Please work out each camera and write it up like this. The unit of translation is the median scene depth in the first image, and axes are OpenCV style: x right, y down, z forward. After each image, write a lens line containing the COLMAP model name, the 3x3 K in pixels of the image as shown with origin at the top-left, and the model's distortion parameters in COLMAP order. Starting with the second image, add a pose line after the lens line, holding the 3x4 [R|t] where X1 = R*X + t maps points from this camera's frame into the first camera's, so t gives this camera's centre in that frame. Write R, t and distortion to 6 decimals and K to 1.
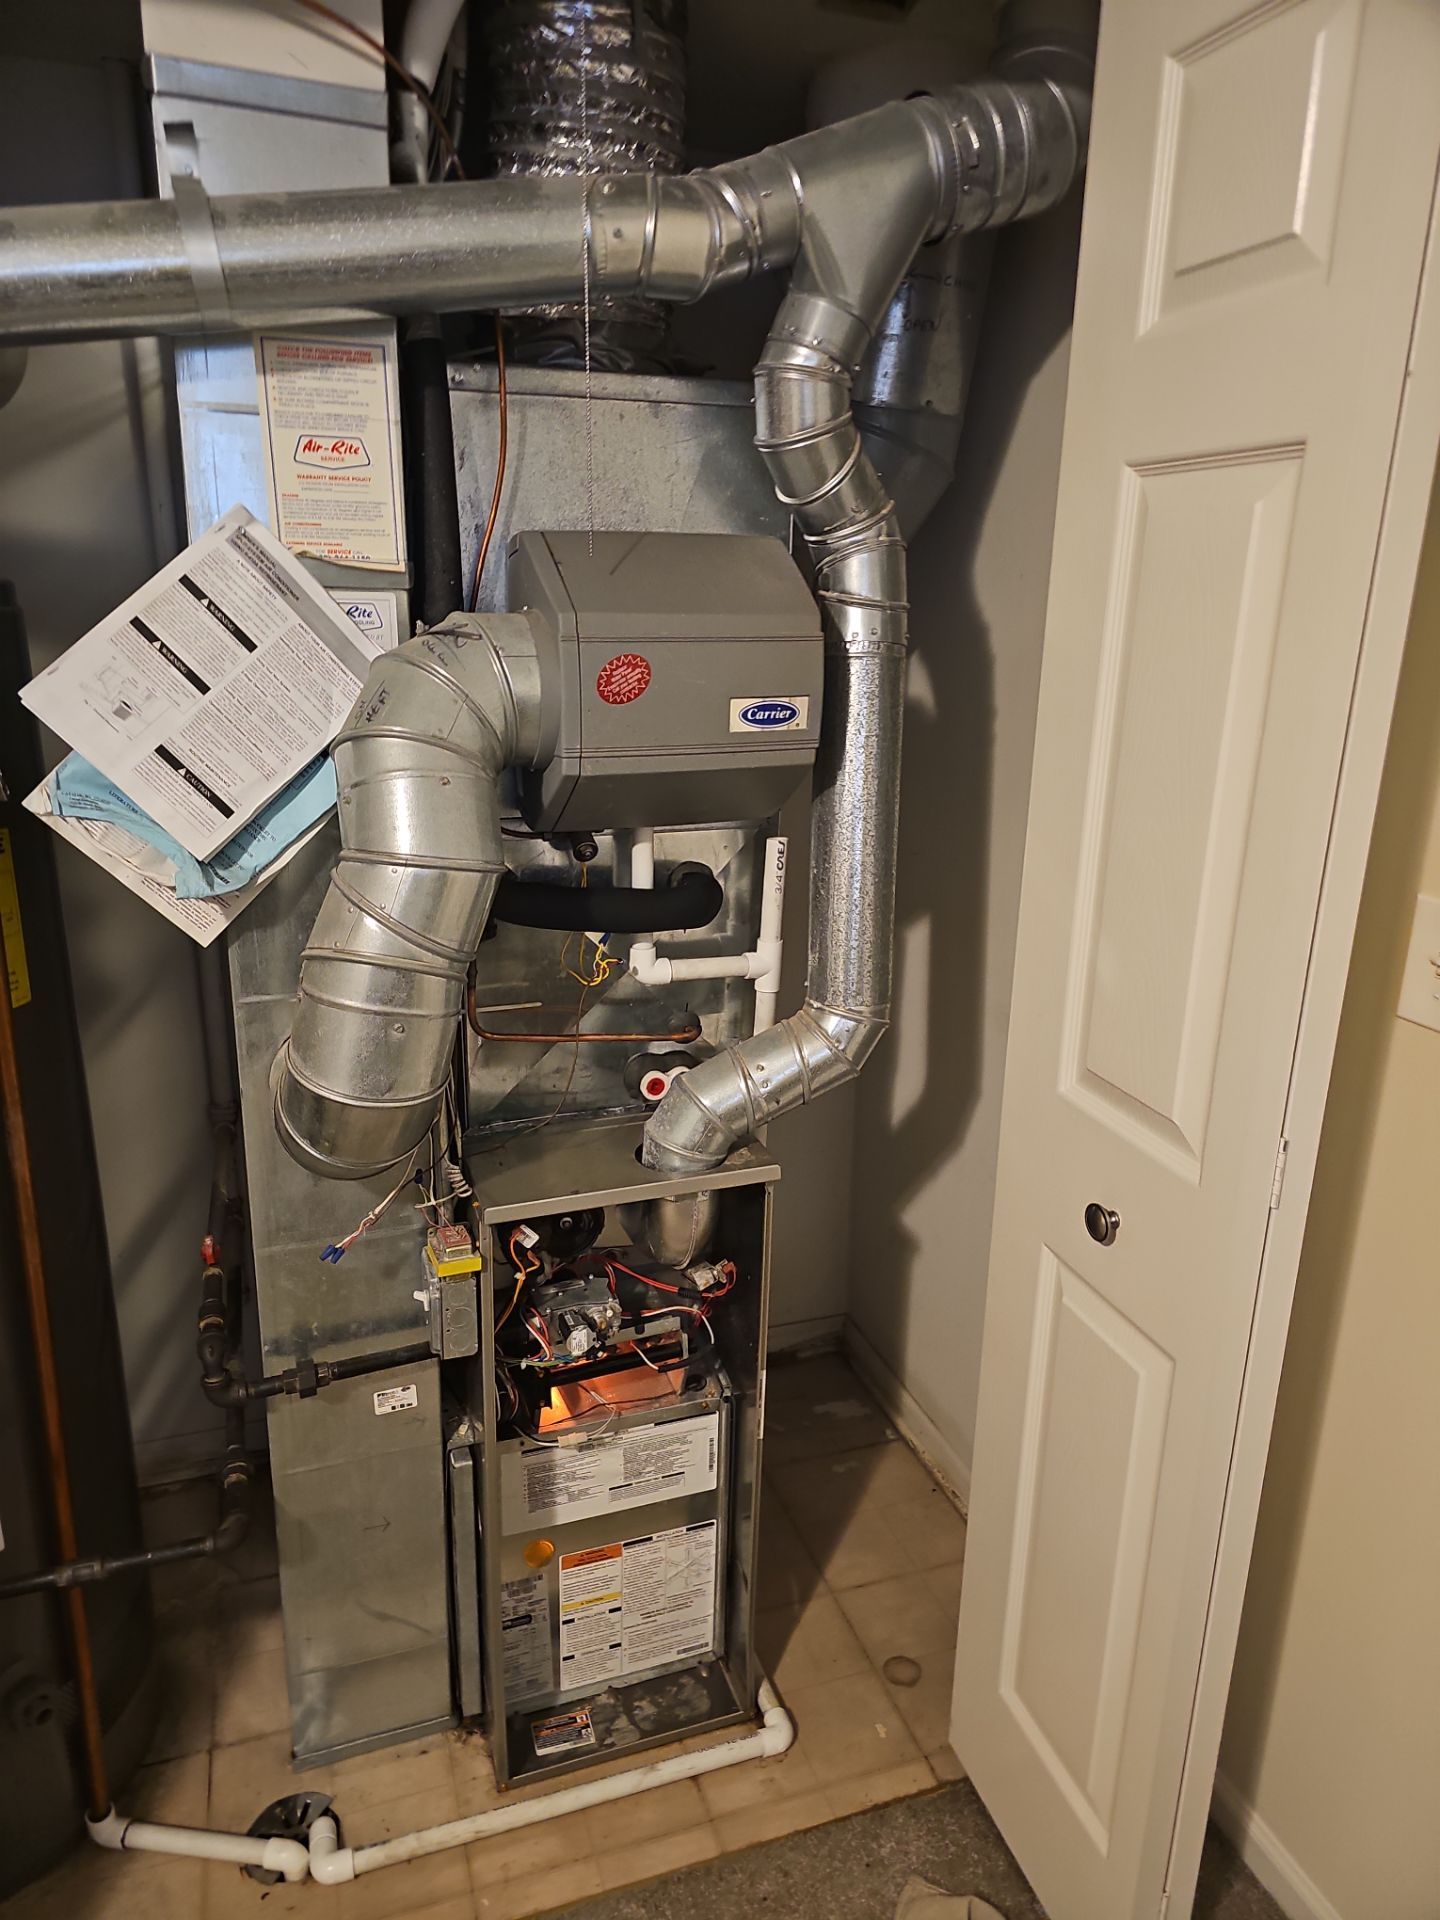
lens RADIAL K [[1276.0, 0, 720.0], [0, 1276.0, 960.0], [0, 0, 1]] dist [0.035800, -0.002055]
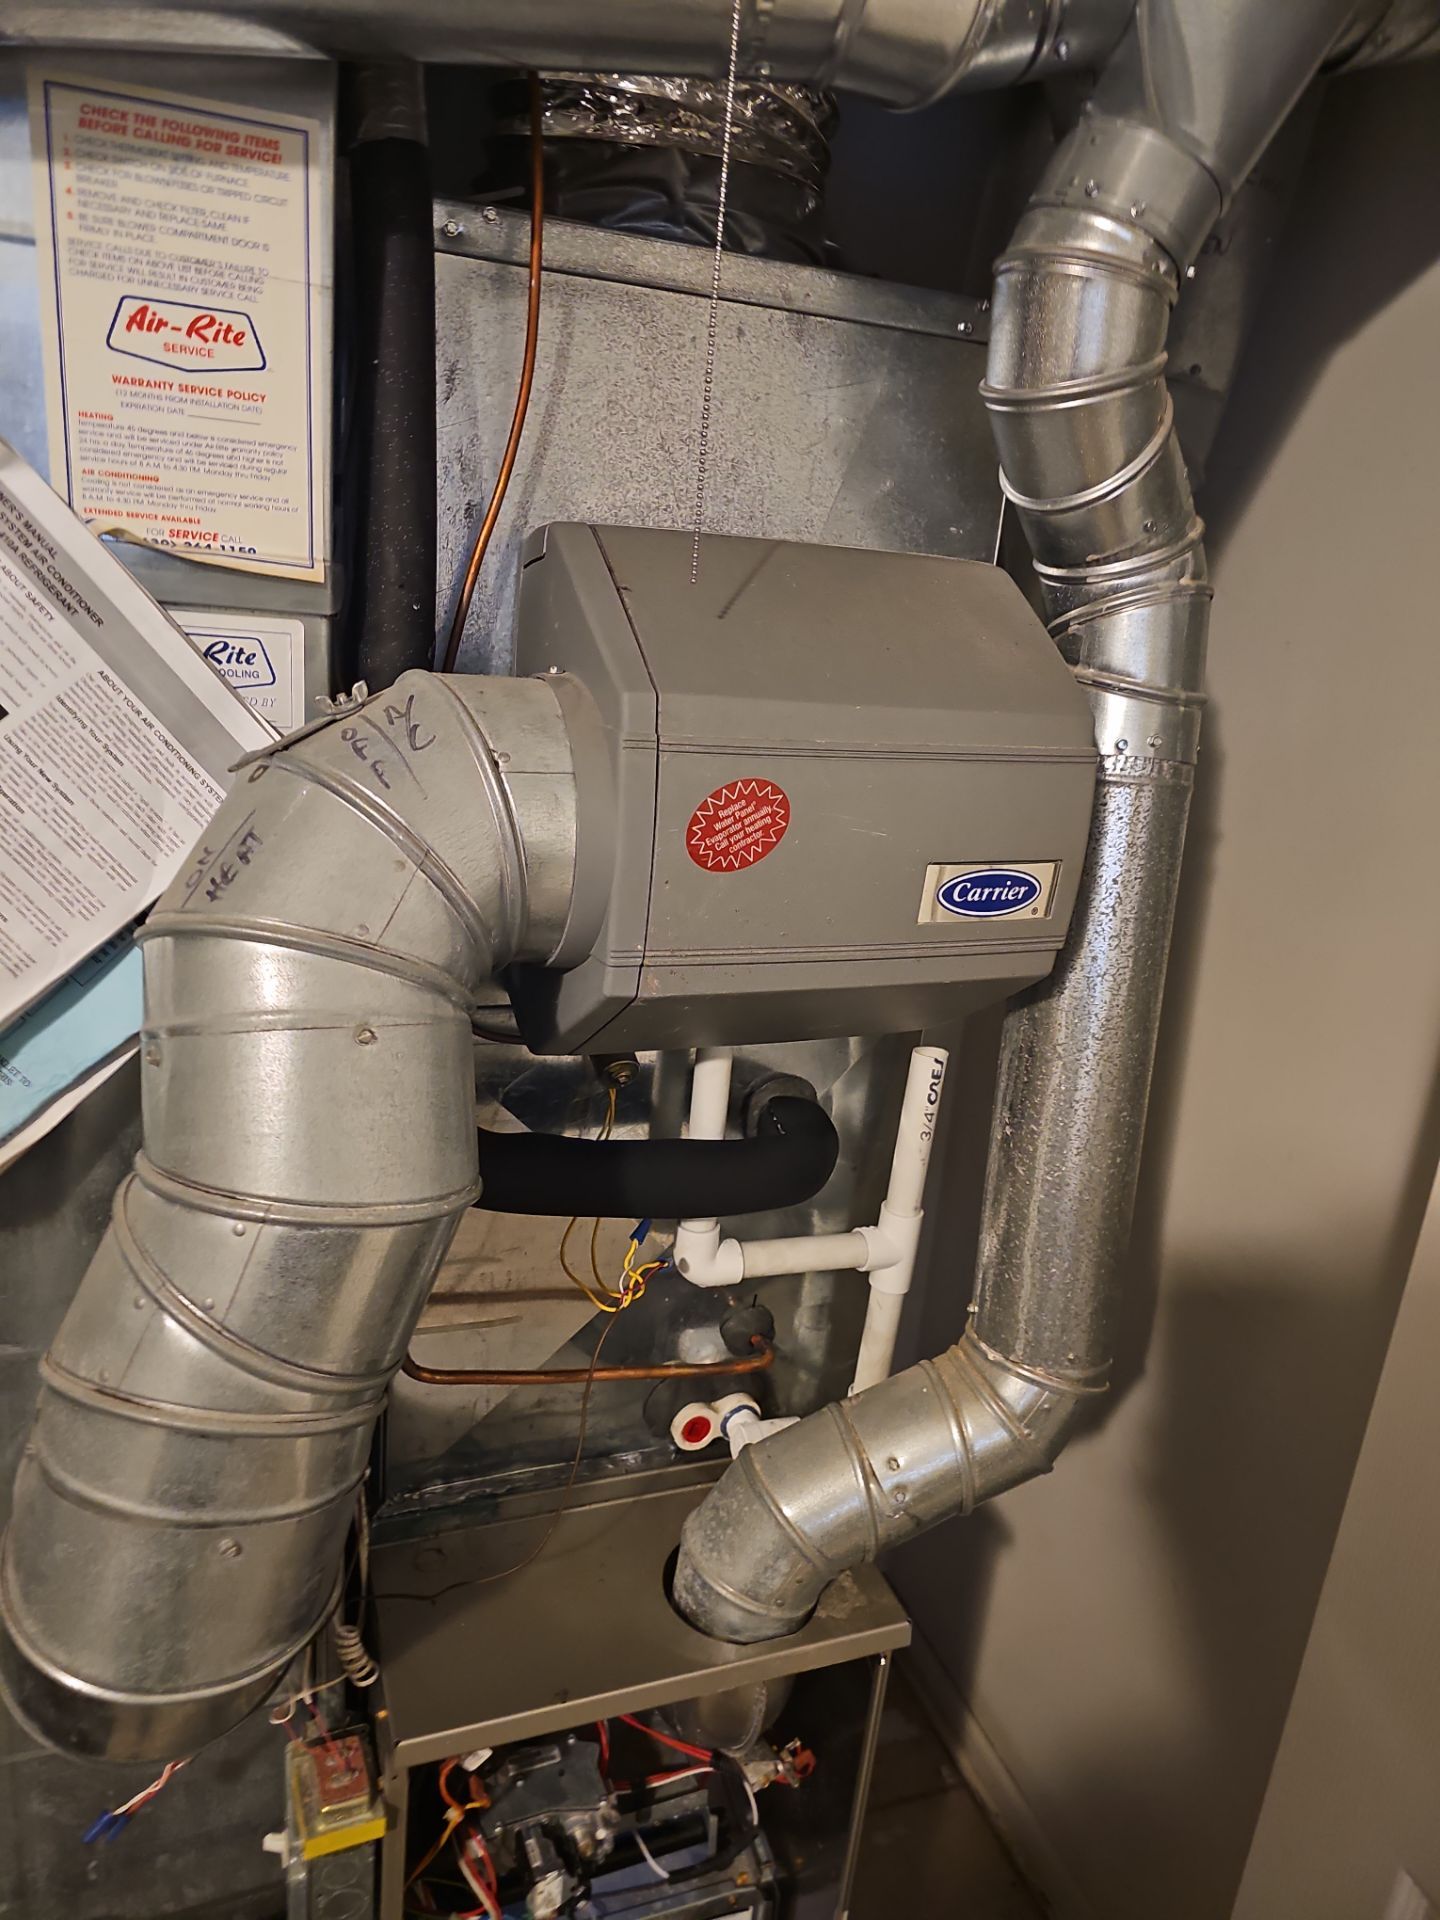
lens RADIAL K [[1251.5, 0, 723.3], [0, 1251.5, 936.8], [0, 0, 1]] dist [0.045659, -0.045668]
pose [[0.997189, 0.066048, 0.035383, -0.091580], [-0.065731, 0.997787, -0.010062, -0.161904], [-0.035970, 0.007708, 0.999323, 0.476924]]
